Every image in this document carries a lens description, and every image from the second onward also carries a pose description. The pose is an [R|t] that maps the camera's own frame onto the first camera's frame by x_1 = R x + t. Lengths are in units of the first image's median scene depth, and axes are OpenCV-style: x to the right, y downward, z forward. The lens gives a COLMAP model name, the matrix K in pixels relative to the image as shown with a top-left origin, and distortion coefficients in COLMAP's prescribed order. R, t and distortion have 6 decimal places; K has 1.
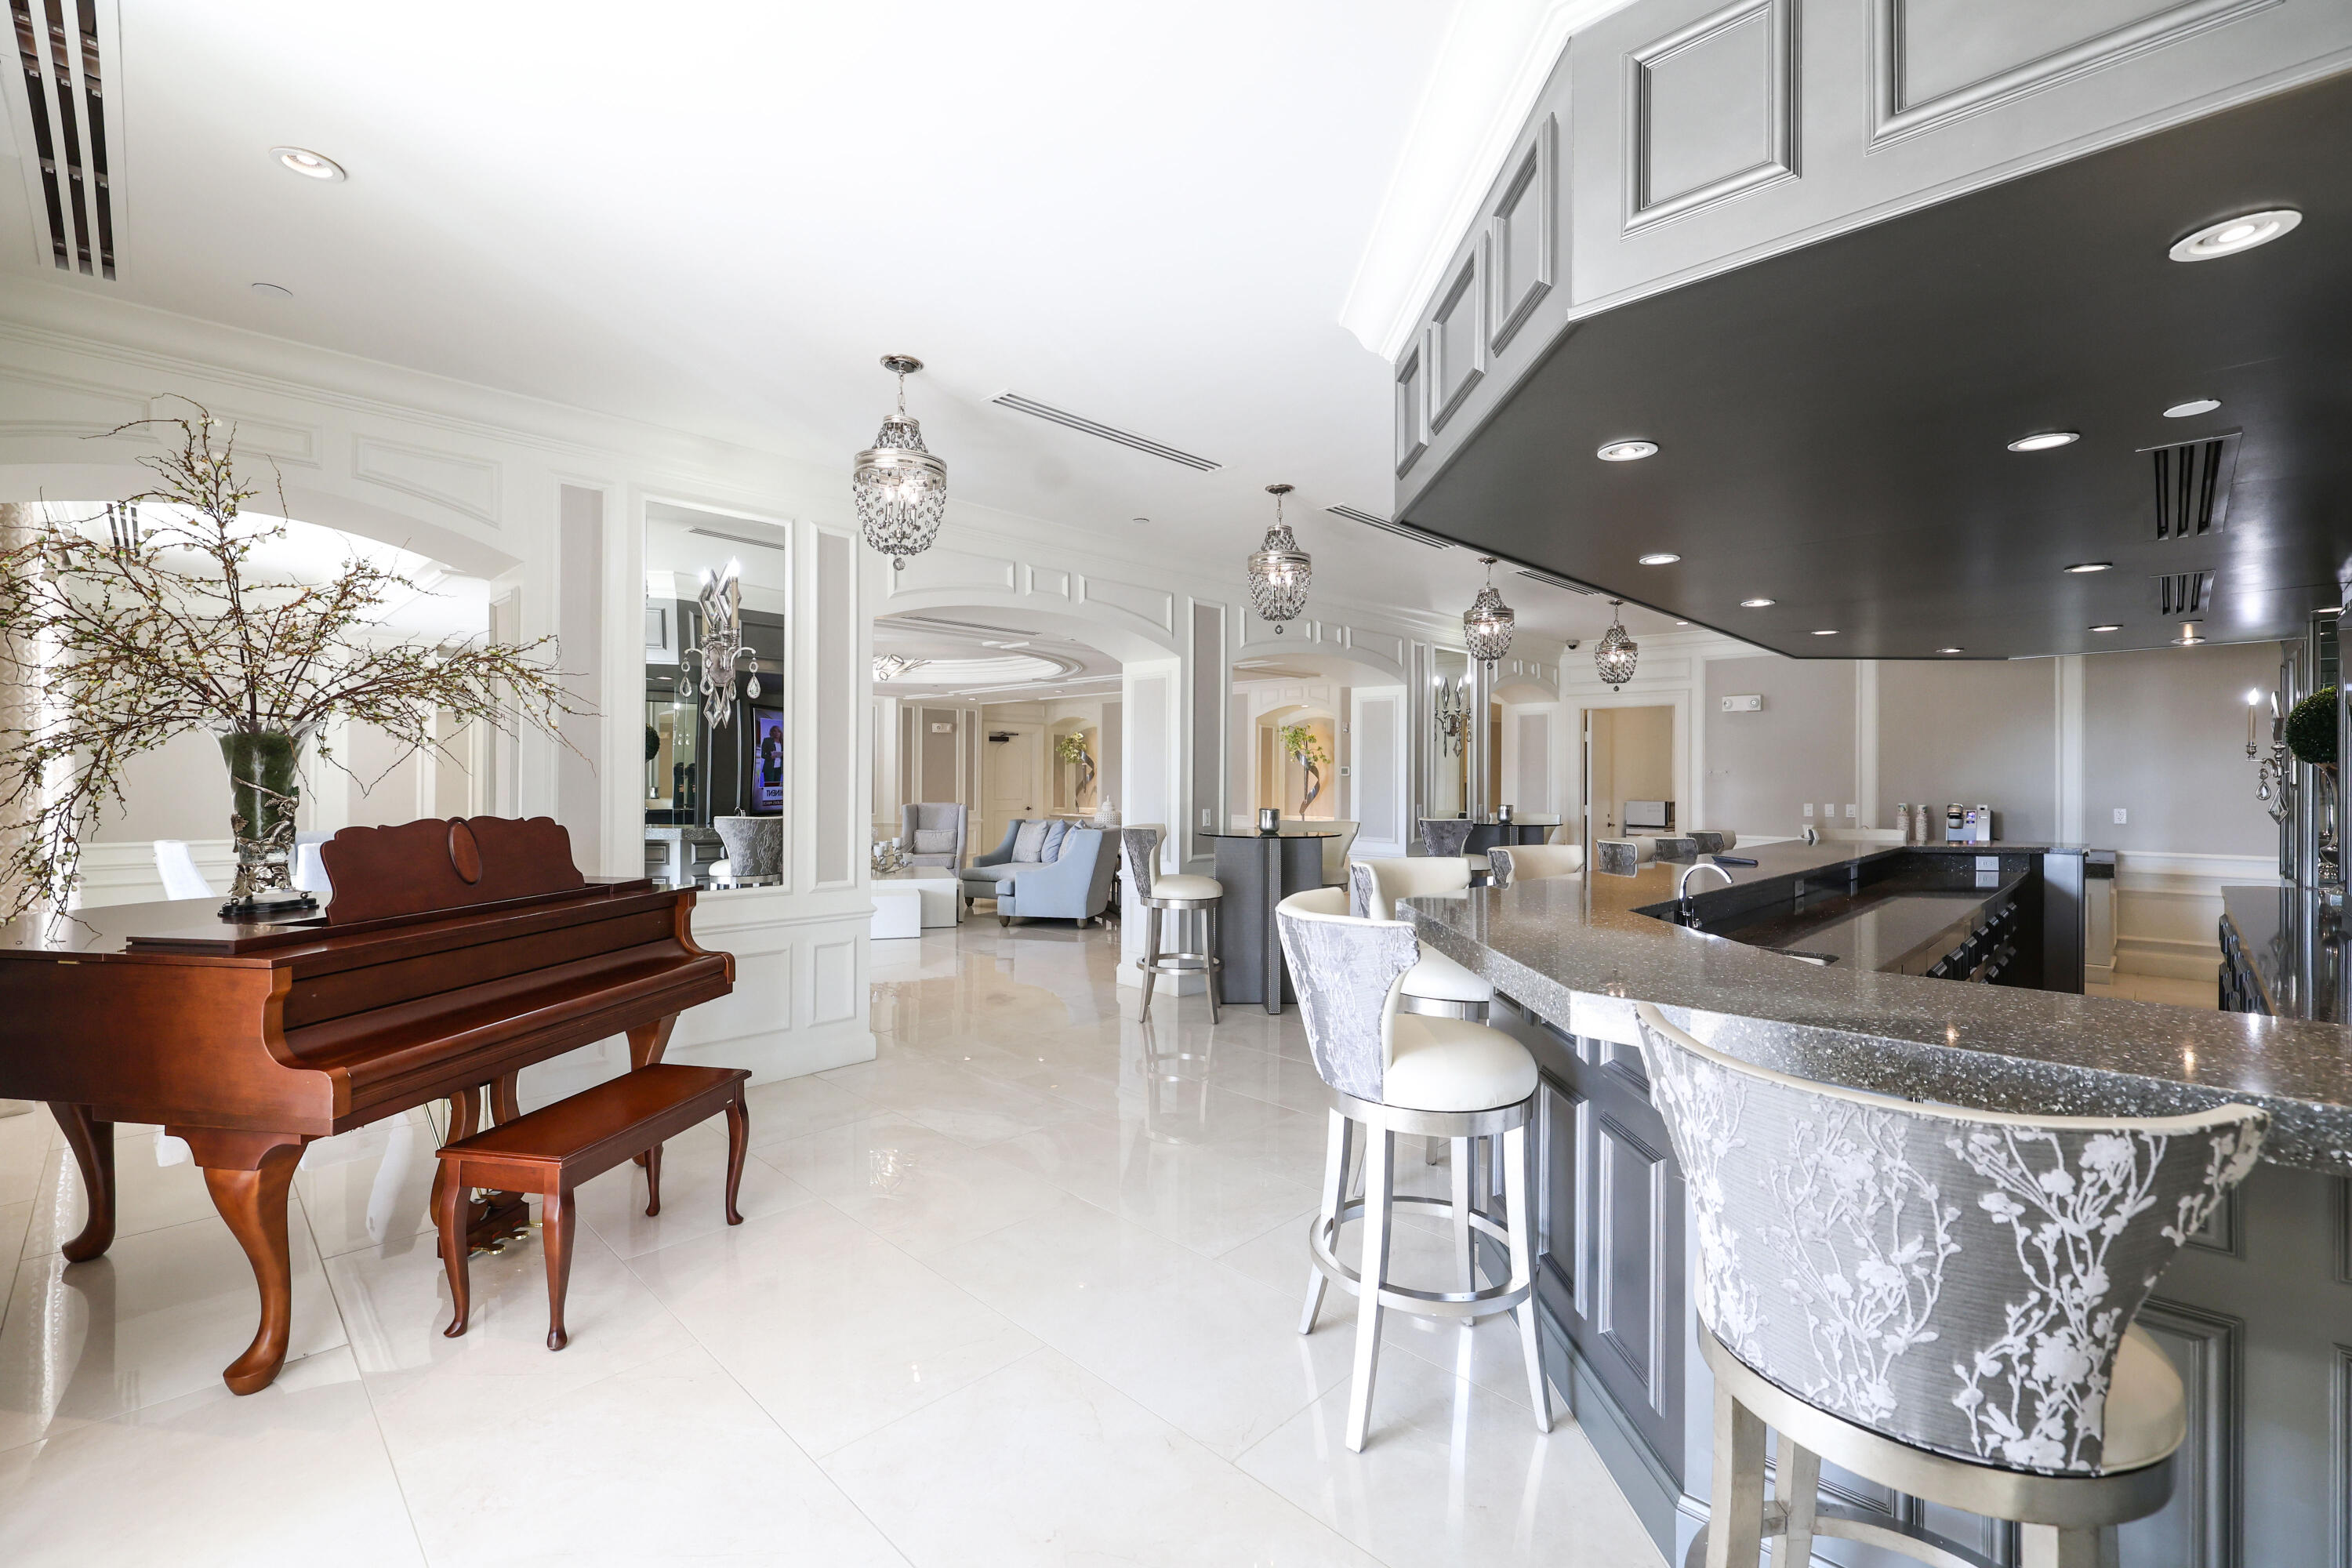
lens RADIAL K [[1005.1, 0, 1187.9], [0, 1005.1, 779.0], [0, 0, 1]] dist [-0.000816, -0.000124]
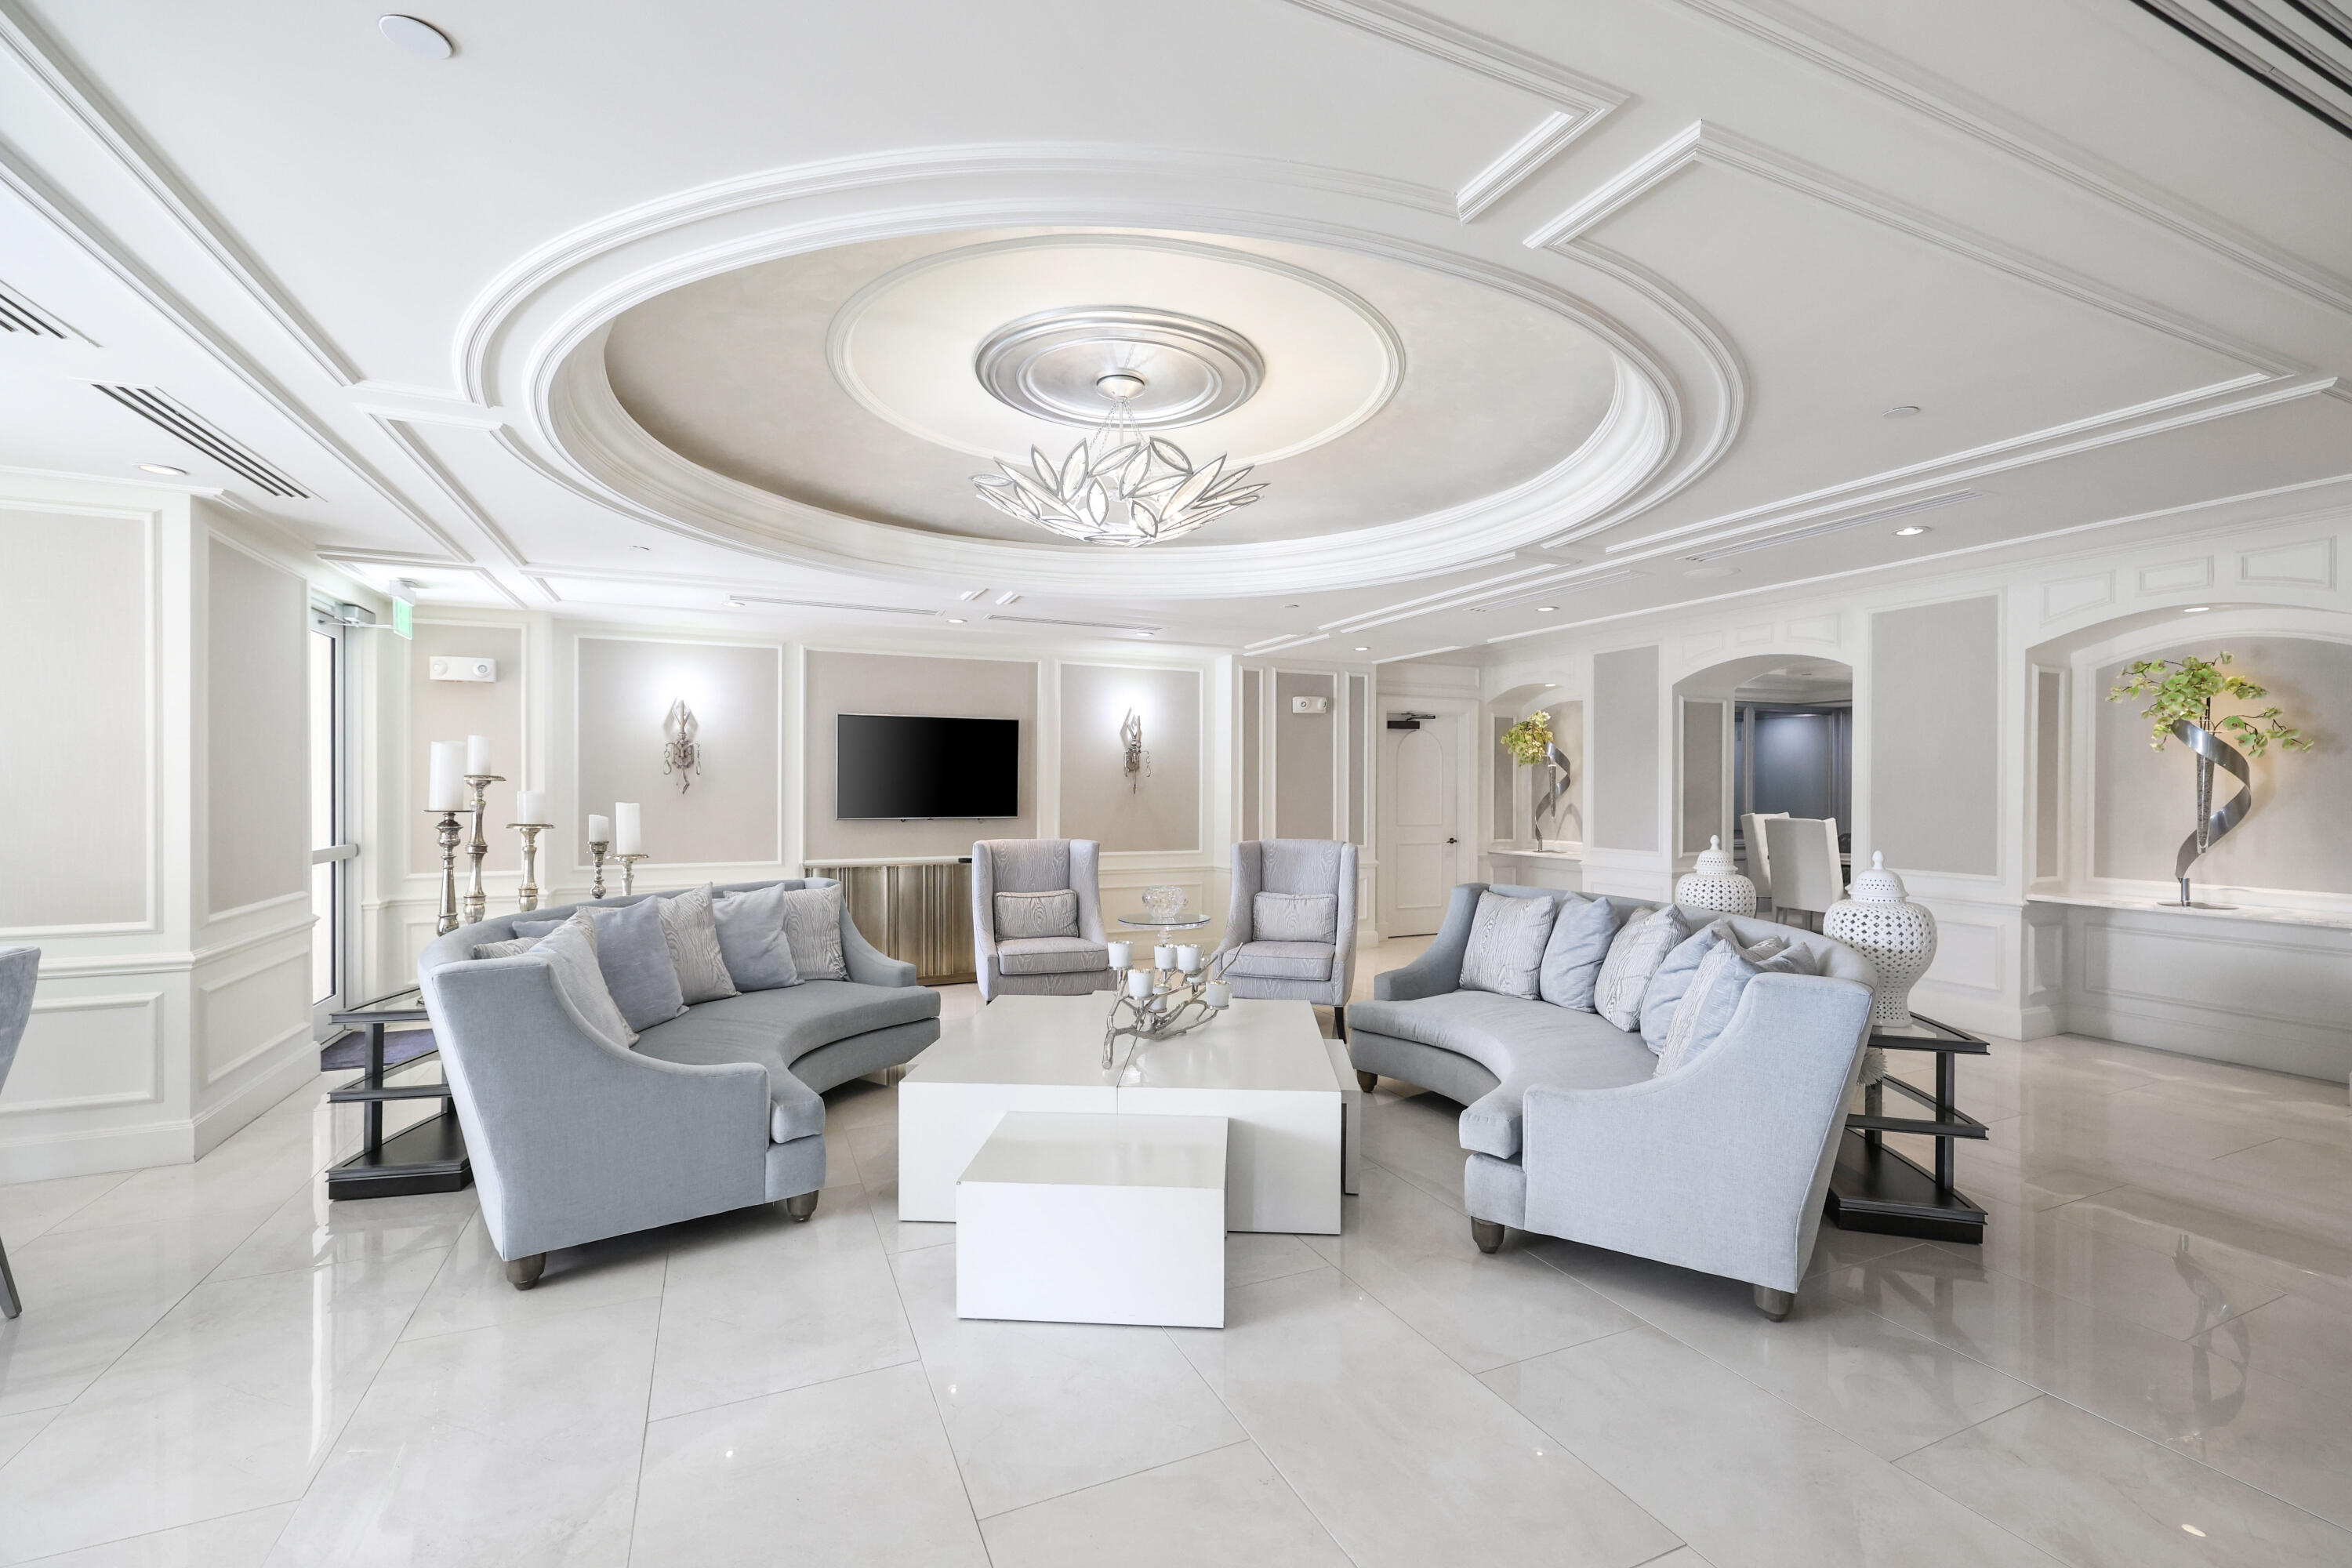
lens RADIAL K [[1005.1, 0, 1187.9], [0, 1005.1, 779.0], [0, 0, 1]] dist [-0.000816, -0.000124]
pose [[0.932888, -0.005386, -0.360126, -0.103485], [0.002067, 0.999952, -0.009602, -0.002375], [0.360161, 0.008213, 0.932854, 0.443860]]
